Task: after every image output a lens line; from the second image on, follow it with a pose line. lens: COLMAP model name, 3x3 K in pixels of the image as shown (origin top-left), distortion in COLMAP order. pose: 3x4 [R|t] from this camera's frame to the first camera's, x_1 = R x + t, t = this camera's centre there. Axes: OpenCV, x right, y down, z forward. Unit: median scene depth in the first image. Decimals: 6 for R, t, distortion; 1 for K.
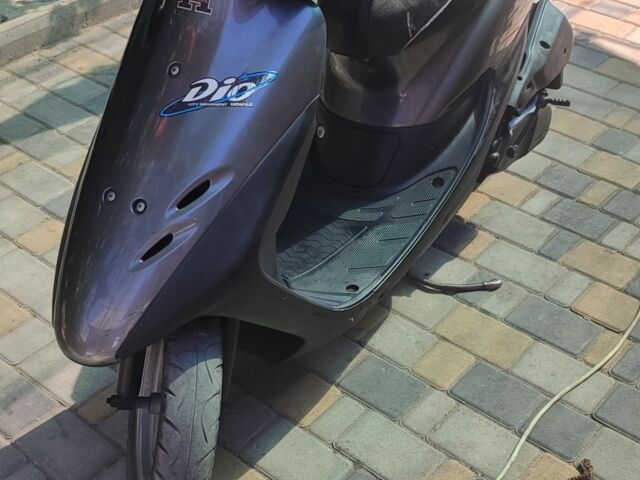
lens RADIAL K [[958.0, 0, 320.0], [0, 958.0, 240.0], [0, 0, 1]] dist [0.199126, -0.798282]
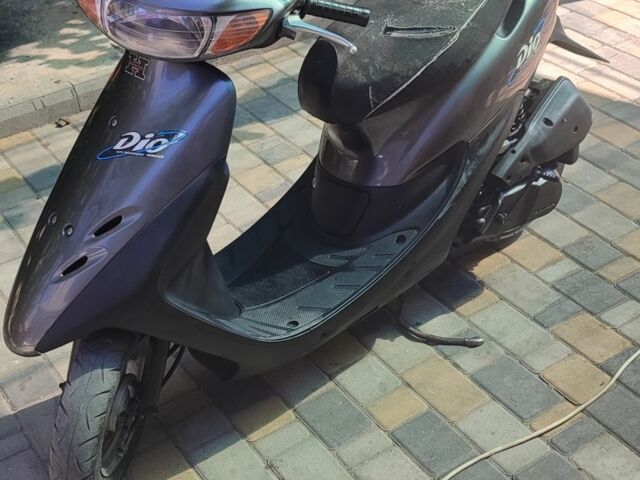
lens RADIAL K [[958.0, 0, 320.0], [0, 958.0, 240.0], [0, 0, 1]] dist [0.199126, -0.798282]
pose [[0.963860, 0.119264, -0.238223, 0.288346], [-0.126199, 0.991906, -0.014020, -0.031871], [0.234623, 0.043577, 0.971109, -0.079847]]
